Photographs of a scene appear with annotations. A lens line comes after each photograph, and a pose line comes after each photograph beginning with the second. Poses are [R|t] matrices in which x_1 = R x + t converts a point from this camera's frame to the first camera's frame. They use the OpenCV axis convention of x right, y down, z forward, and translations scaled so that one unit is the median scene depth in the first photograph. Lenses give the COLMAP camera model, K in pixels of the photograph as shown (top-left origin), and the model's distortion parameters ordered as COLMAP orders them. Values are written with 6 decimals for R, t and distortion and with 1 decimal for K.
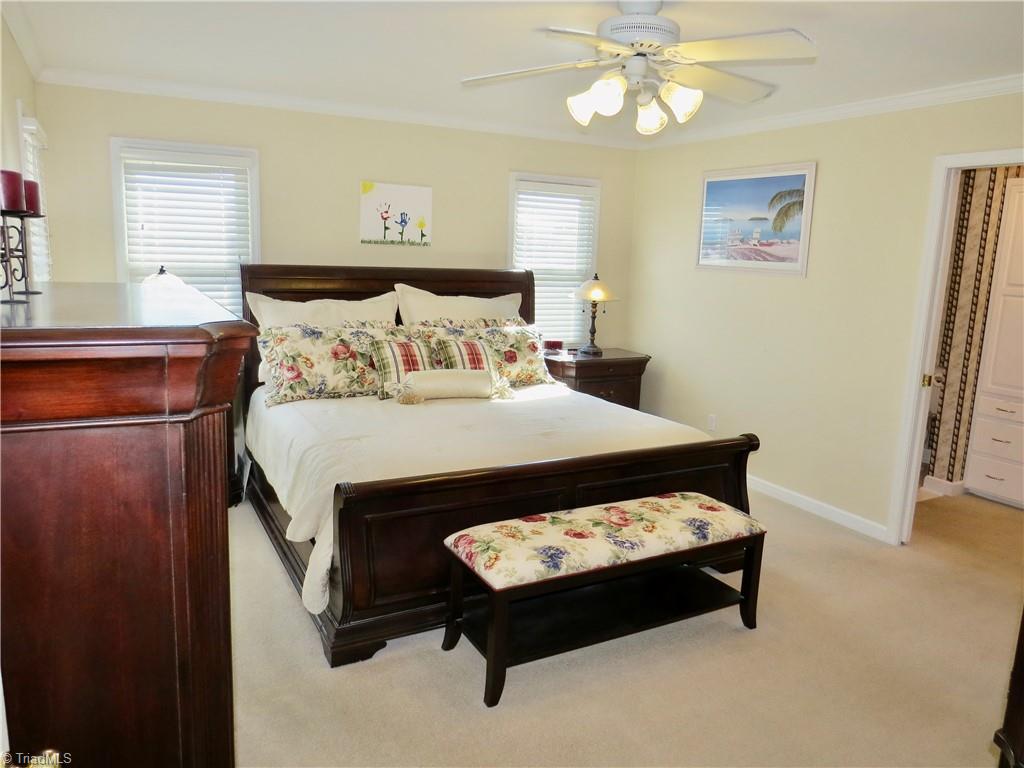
lens RADIAL K [[728.9, 0, 509.9], [0, 728.9, 379.4], [0, 0, 1]] dist [-0.020809, 0.001763]
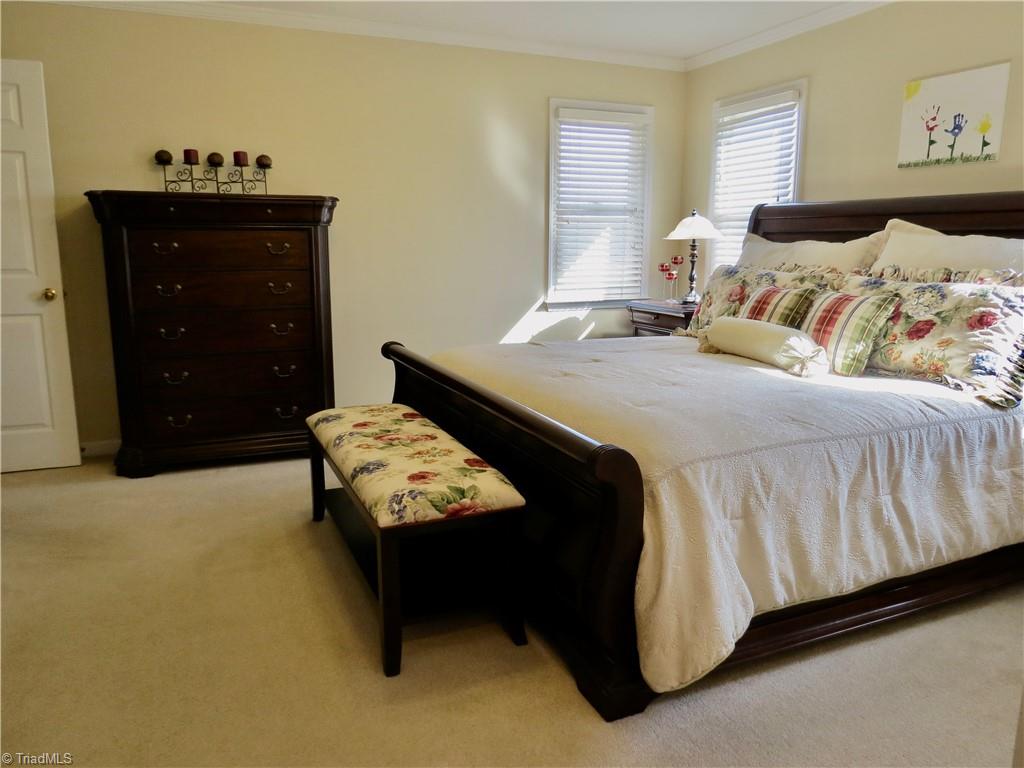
lens RADIAL K [[728.9, 0, 510.5], [0, 728.9, 385.3], [0, 0, 1]] dist [-0.020809, 0.001763]
pose [[-0.082896, 0.152993, -0.984744, 0.583725], [-0.182315, 0.969140, 0.165916, -0.023295], [0.979740, 0.193287, -0.052445, 0.688065]]
